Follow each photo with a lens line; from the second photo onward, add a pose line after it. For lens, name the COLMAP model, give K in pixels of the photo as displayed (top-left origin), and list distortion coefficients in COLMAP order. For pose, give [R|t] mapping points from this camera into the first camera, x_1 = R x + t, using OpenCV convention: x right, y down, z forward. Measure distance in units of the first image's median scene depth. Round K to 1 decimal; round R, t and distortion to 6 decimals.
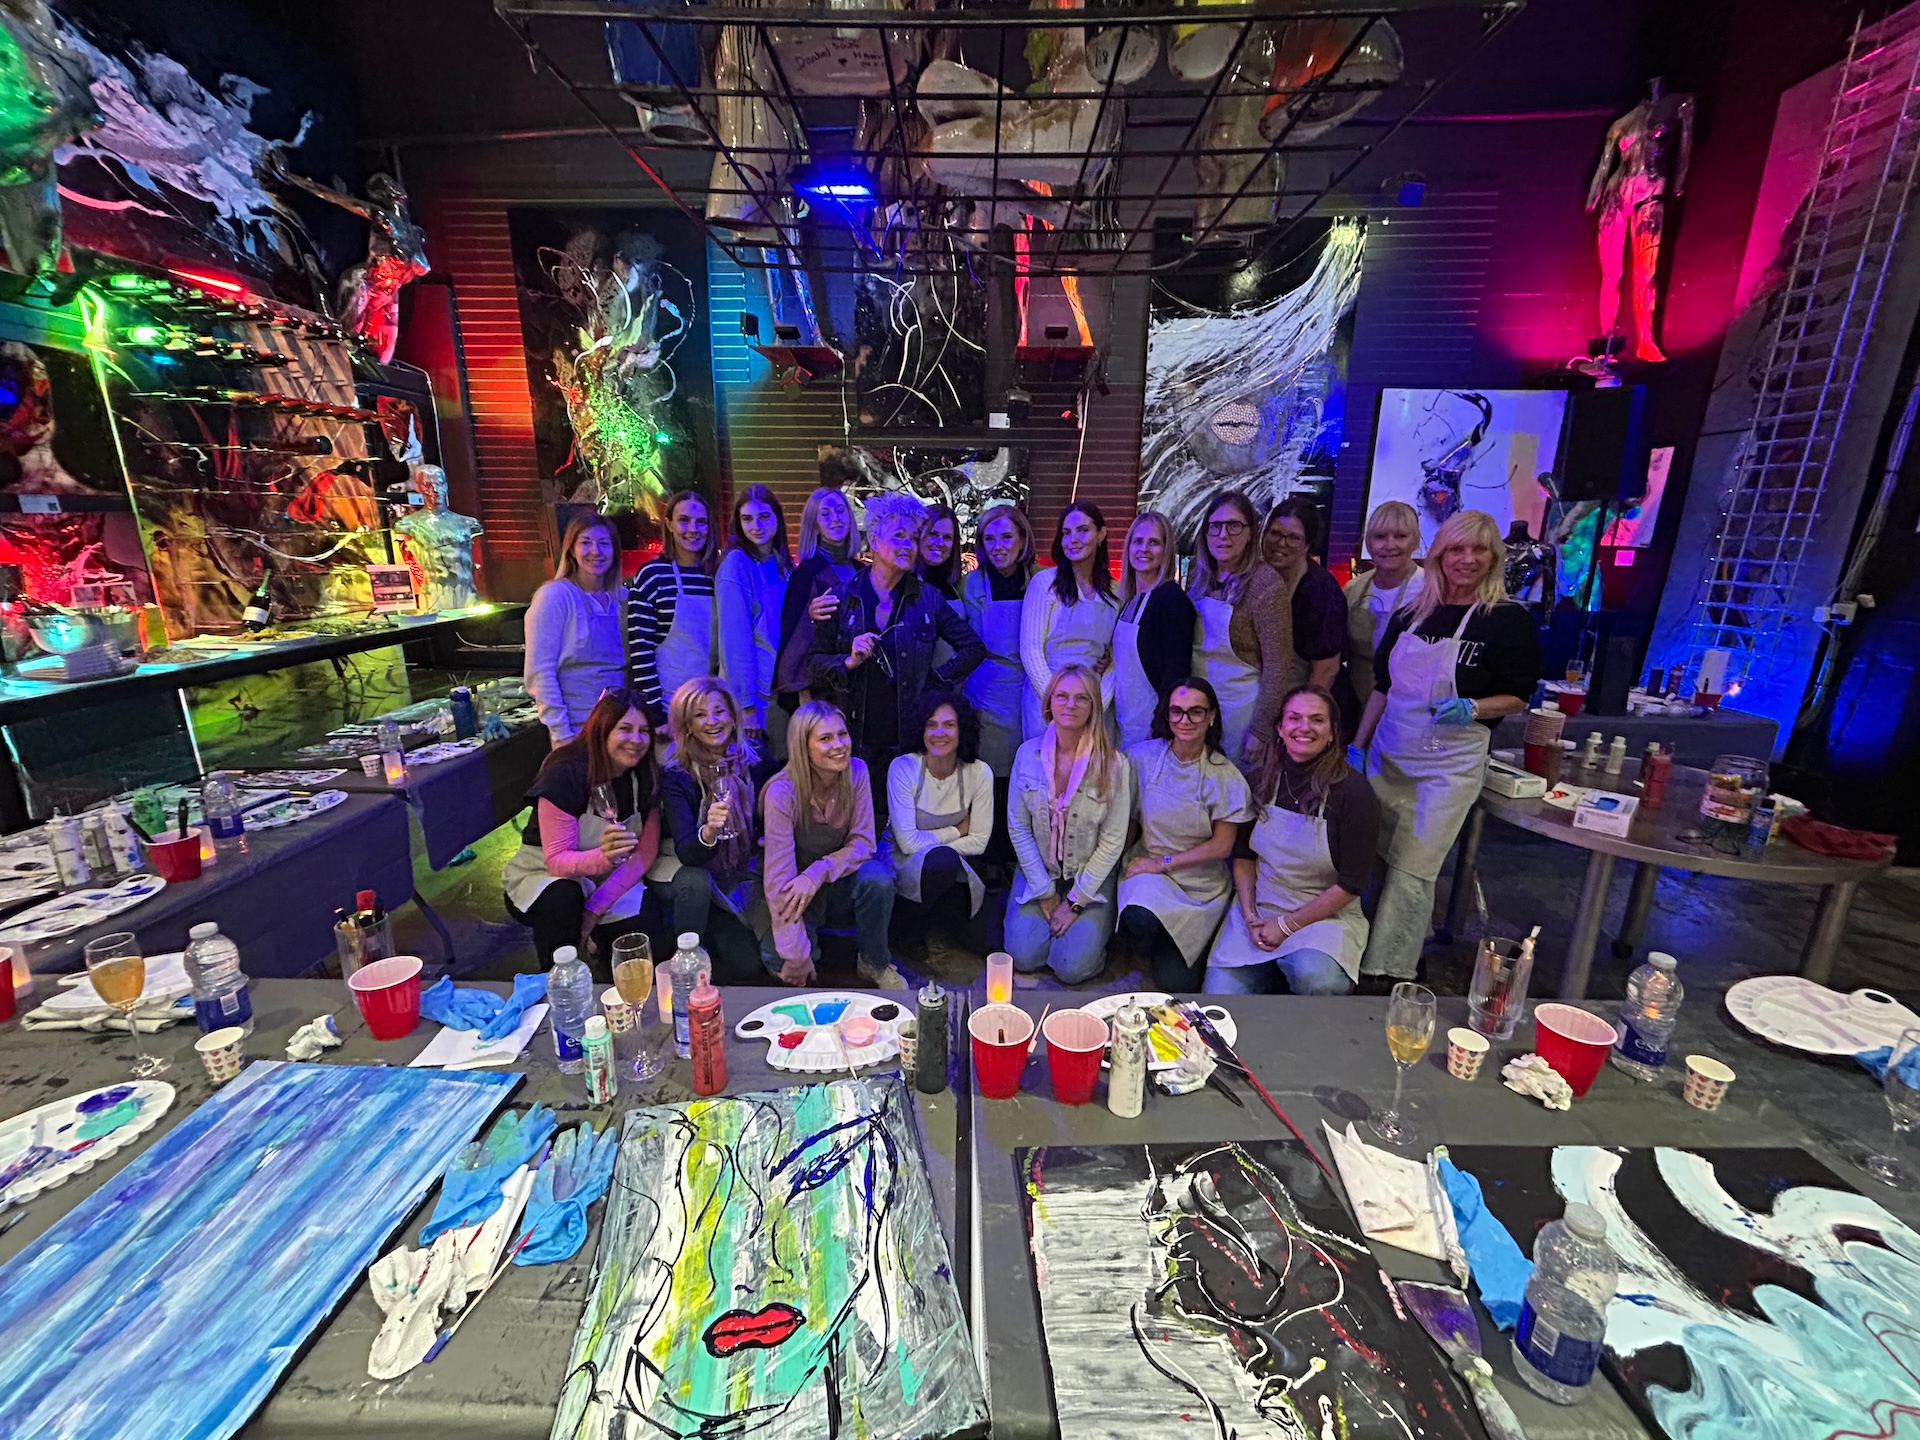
lens RADIAL K [[776.6, 0, 957.2], [0, 776.6, 716.4], [0, 0, 1]] dist [0.000580, -0.000086]
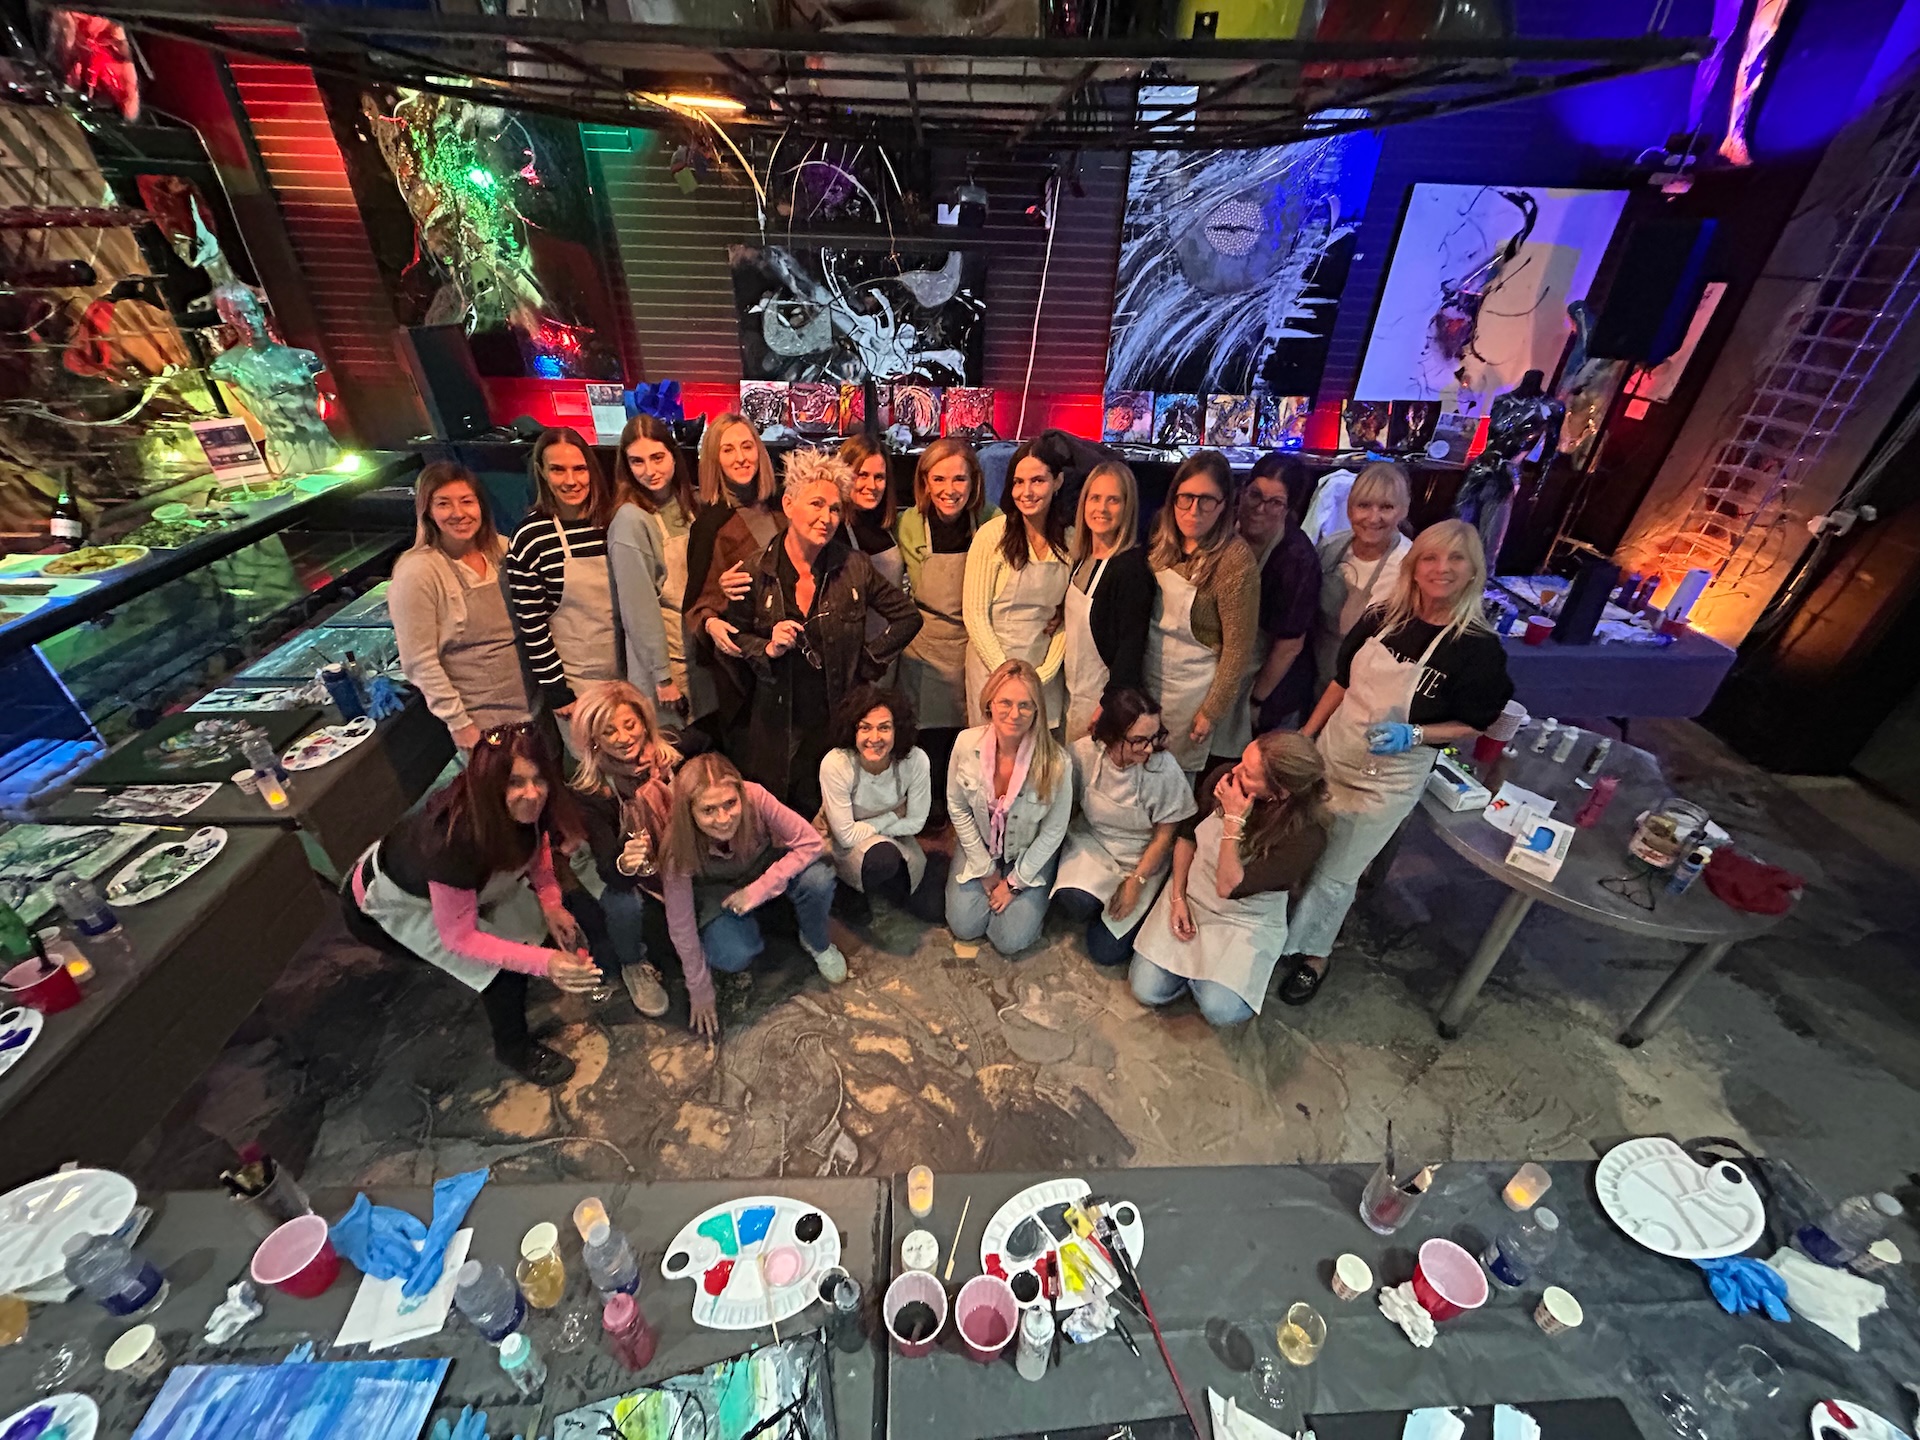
lens RADIAL K [[776.6, 0, 955.4], [0, 776.6, 715.2], [0, 0, 1]] dist [0.000580, -0.000086]
pose [[0.998803, -0.012285, 0.047347, 0.017446], [-0.003818, 0.945410, 0.325862, -0.170891], [-0.048766, -0.325653, 0.944231, 0.068738]]
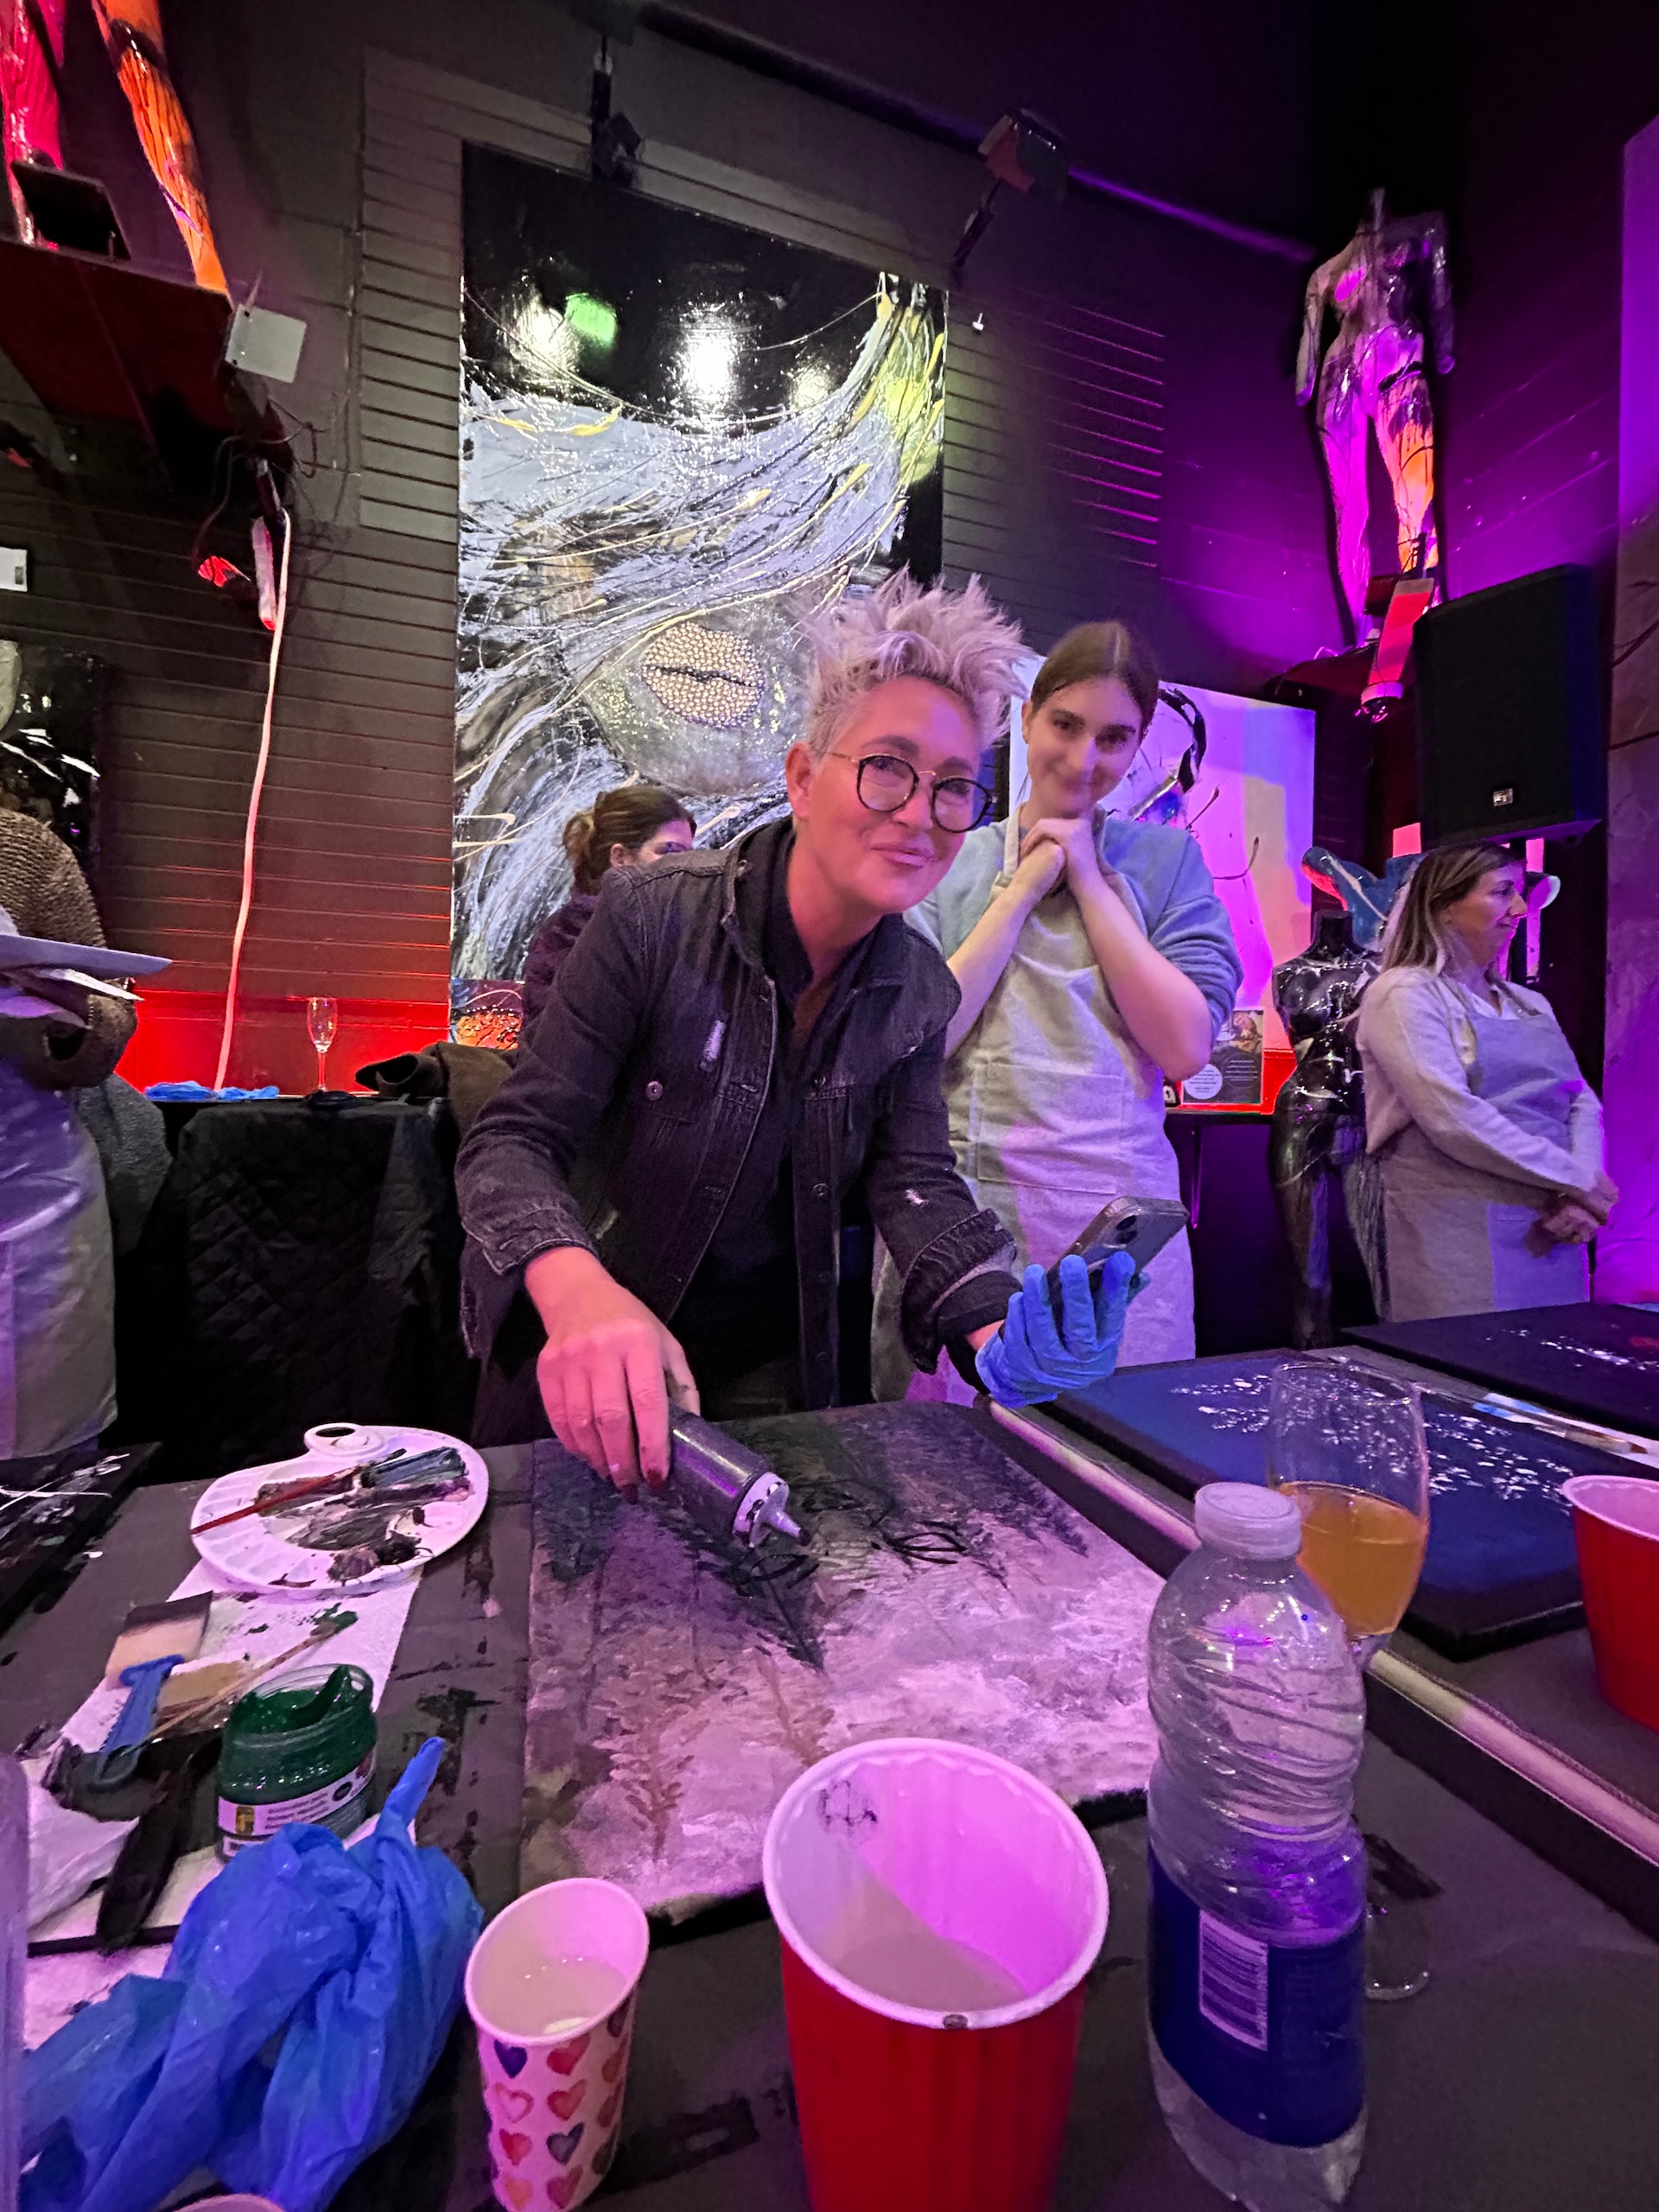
lens RADIAL K [[894.7, 0, 832.7], [0, 894.7, 1098.6], [0, 0, 1]] dist [0.000580, -0.000086]
pose [[0.936643, 0.002457, 0.350277, 0.289131], [0.082072, 0.970601, -0.226271, -0.057860], [-0.340535, 0.240684, 0.908904, 0.675630]]
